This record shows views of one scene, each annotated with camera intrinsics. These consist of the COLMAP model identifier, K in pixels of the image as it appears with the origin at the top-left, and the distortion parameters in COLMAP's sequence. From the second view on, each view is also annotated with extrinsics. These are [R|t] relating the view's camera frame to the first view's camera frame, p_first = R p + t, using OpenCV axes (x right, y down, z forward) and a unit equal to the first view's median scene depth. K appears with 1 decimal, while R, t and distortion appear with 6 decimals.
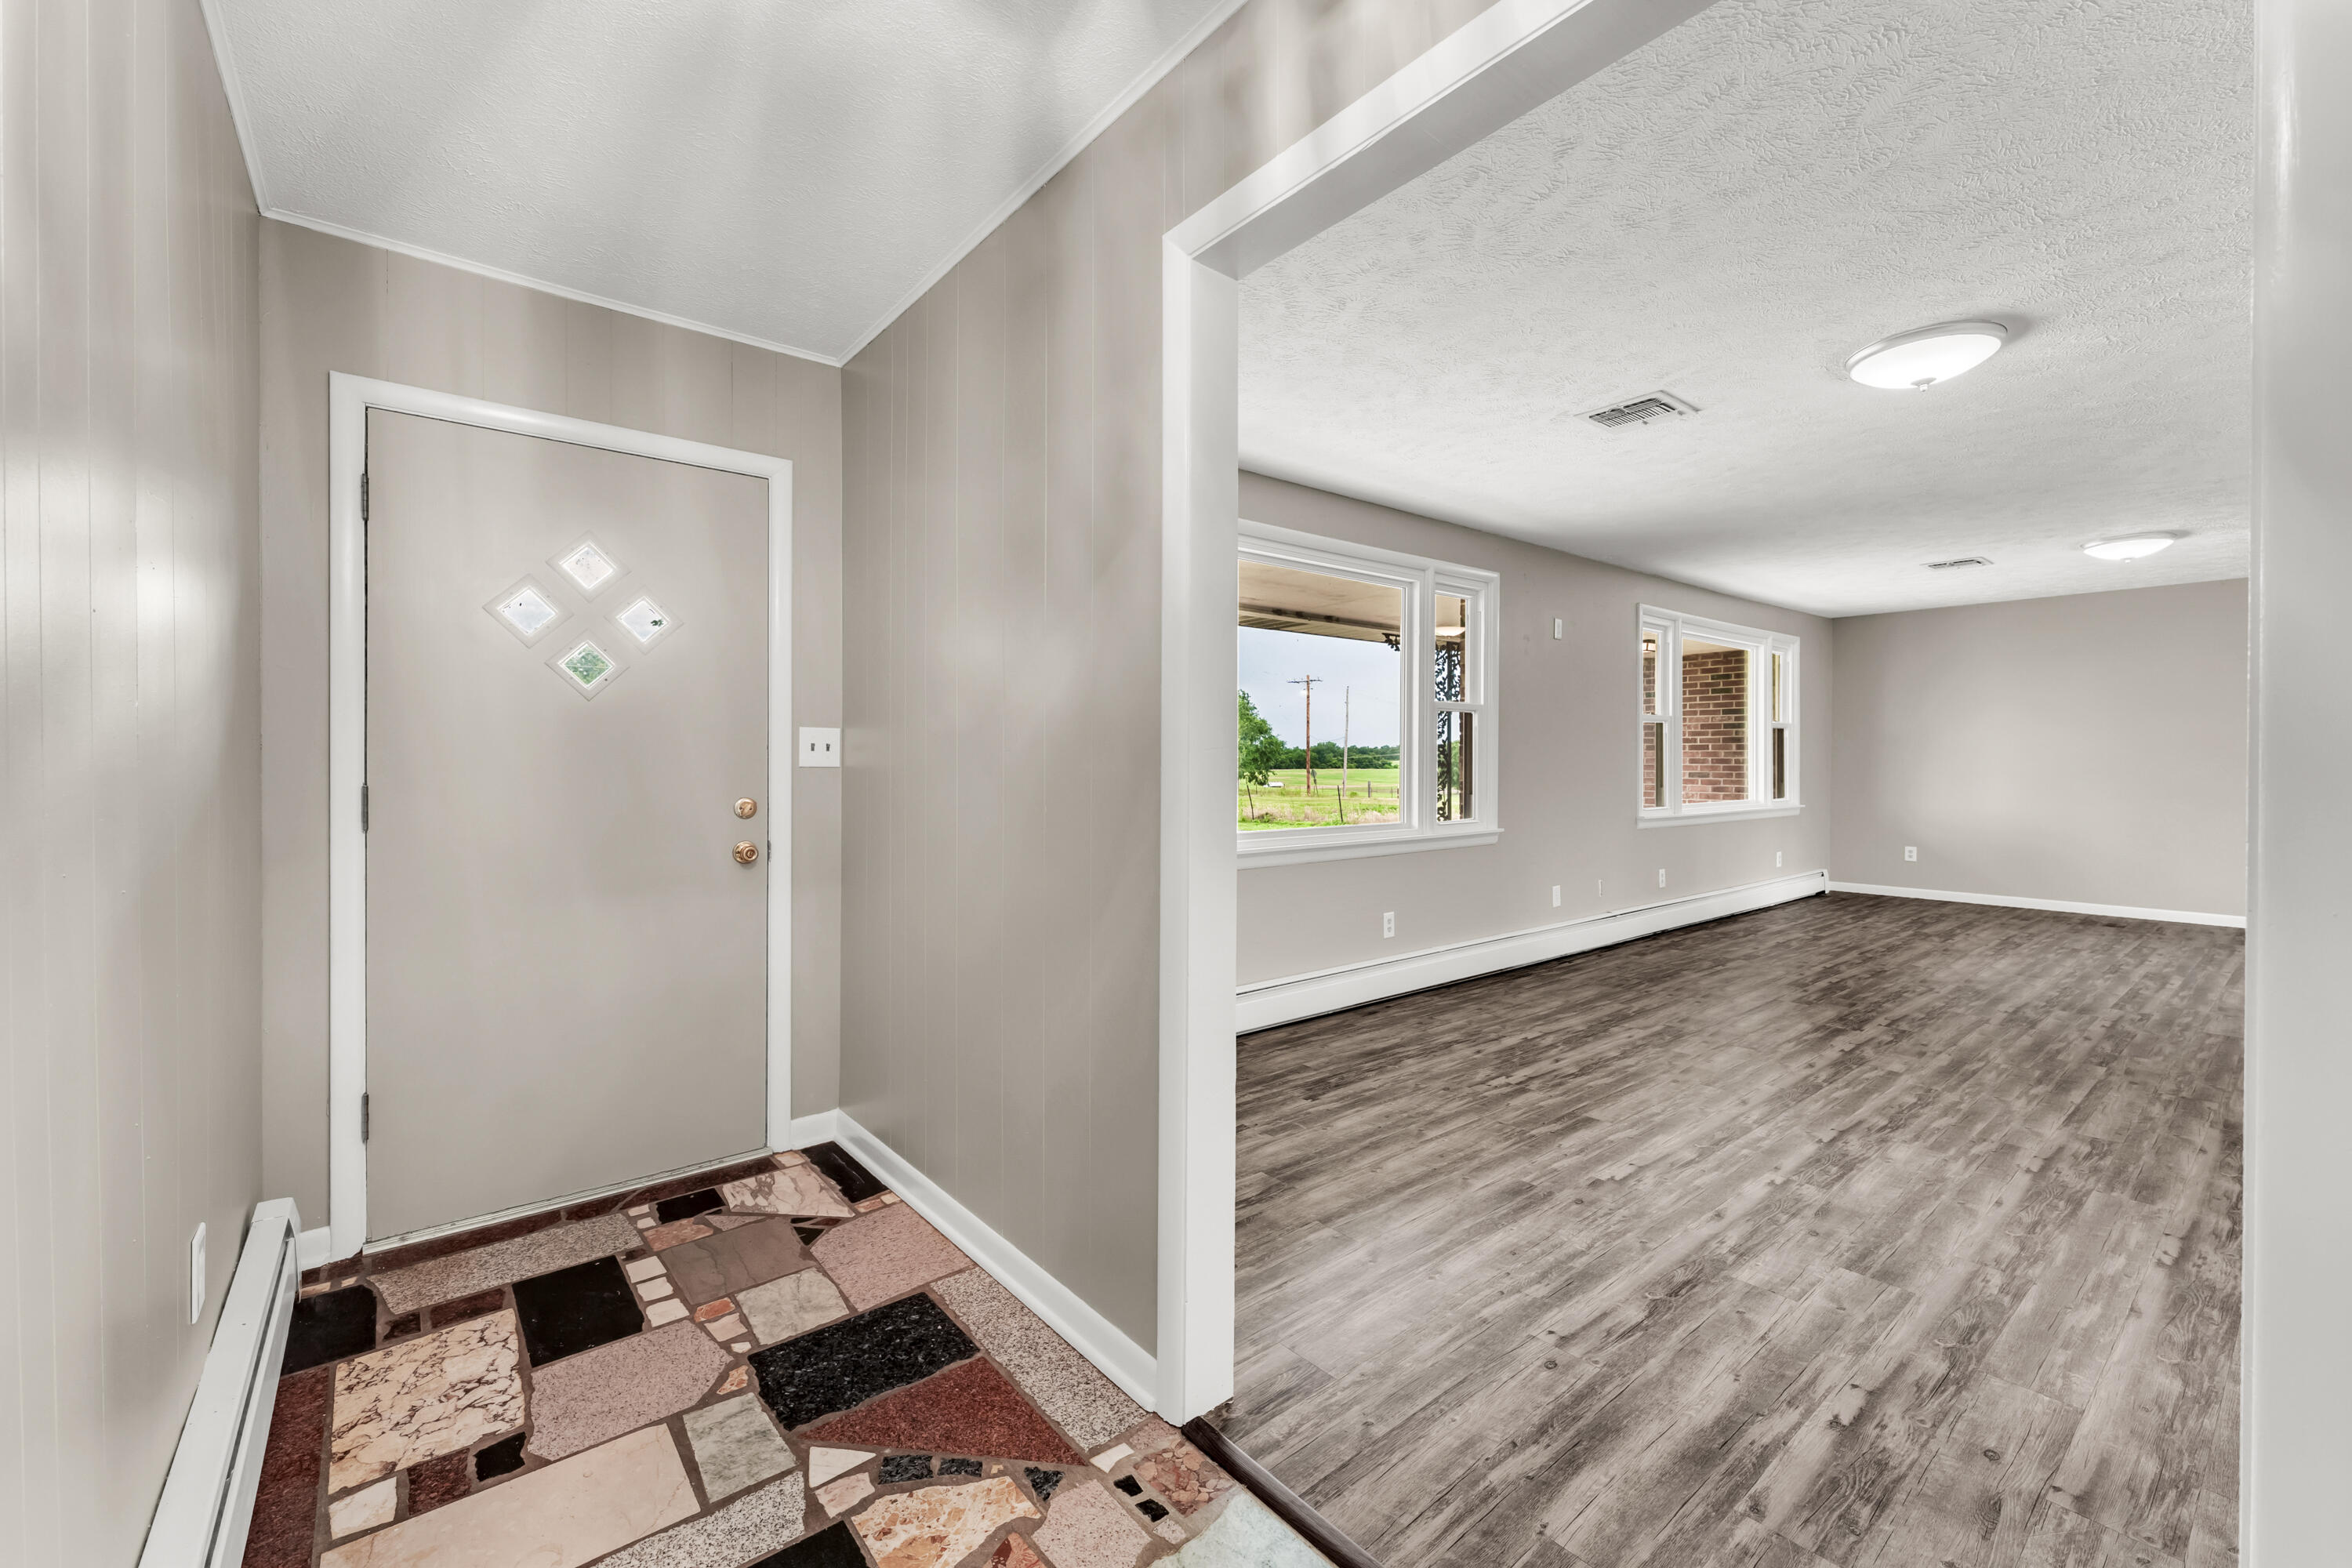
lens RADIAL K [[947.5, 0, 1183.8], [0, 947.5, 765.9], [0, 0, 1]] dist [0.000588, -0.000256]
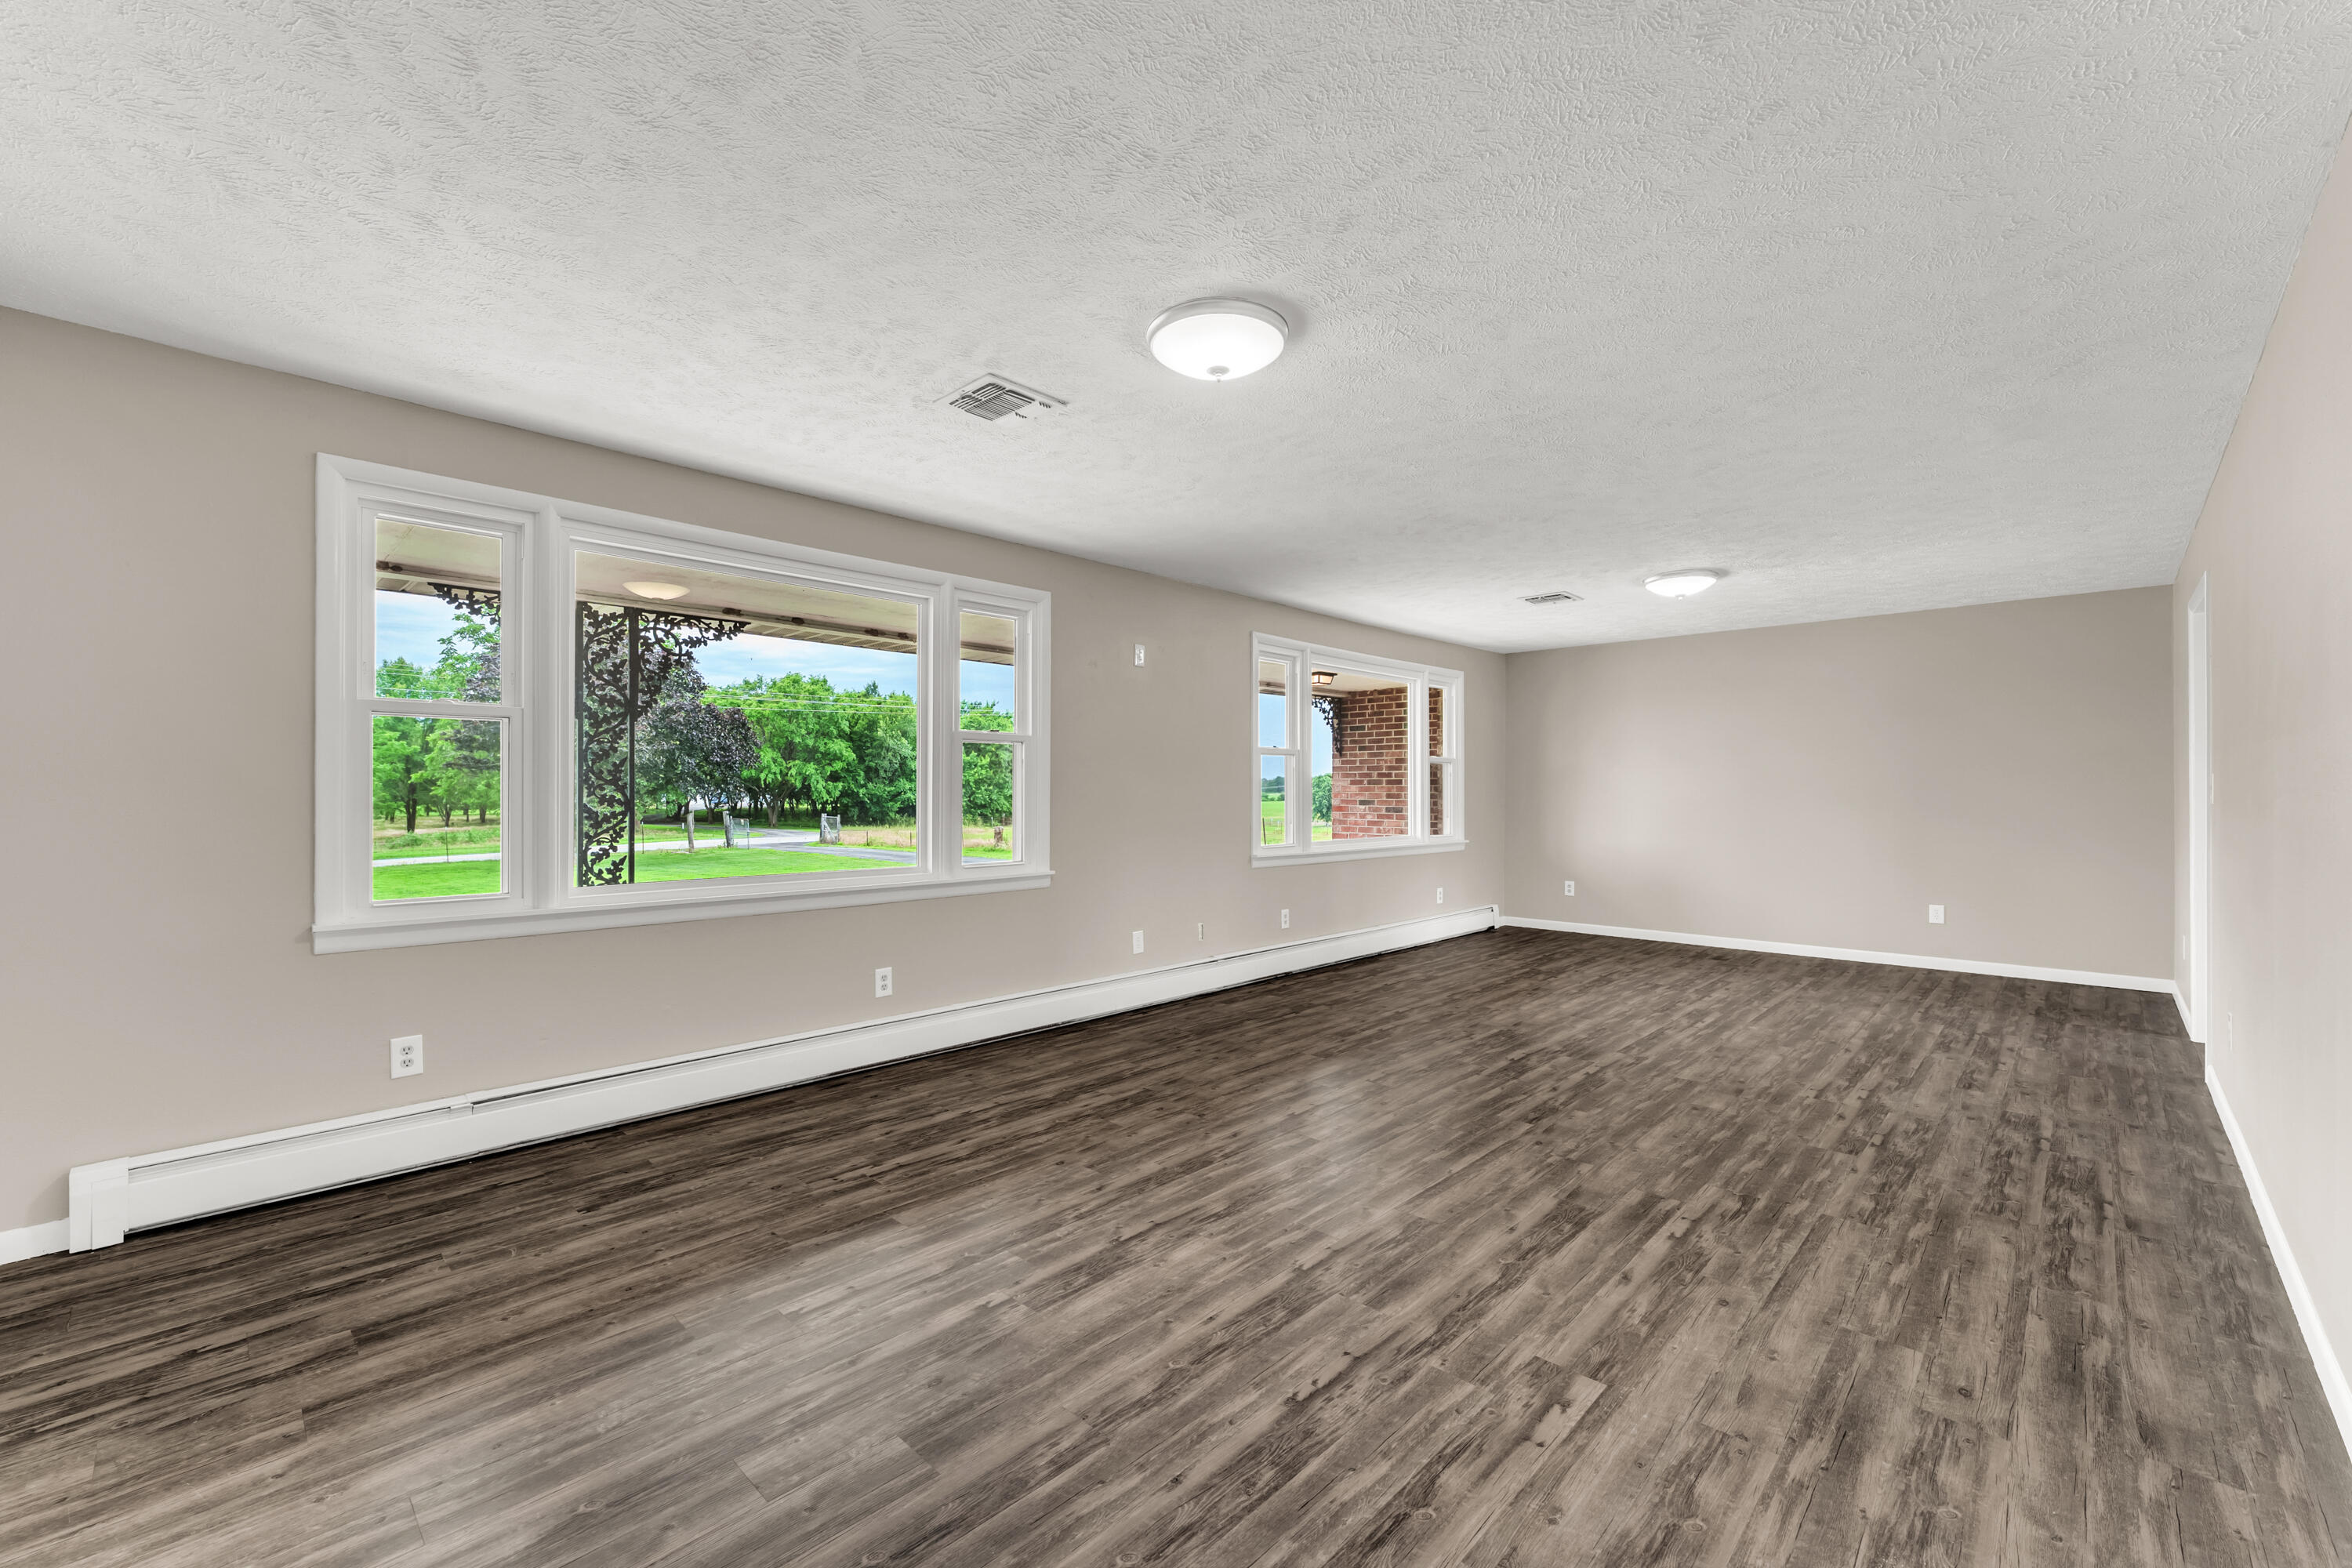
lens RADIAL K [[947.5, 0, 1196.5], [0, 947.5, 789.1], [0, 0, 1]] dist [0.000588, -0.000256]
pose [[0.991663, 0.001559, 0.128853, 0.517136], [-0.000189, 0.999943, -0.010645, -0.004992], [-0.128862, 0.010531, 0.991607, 0.104974]]
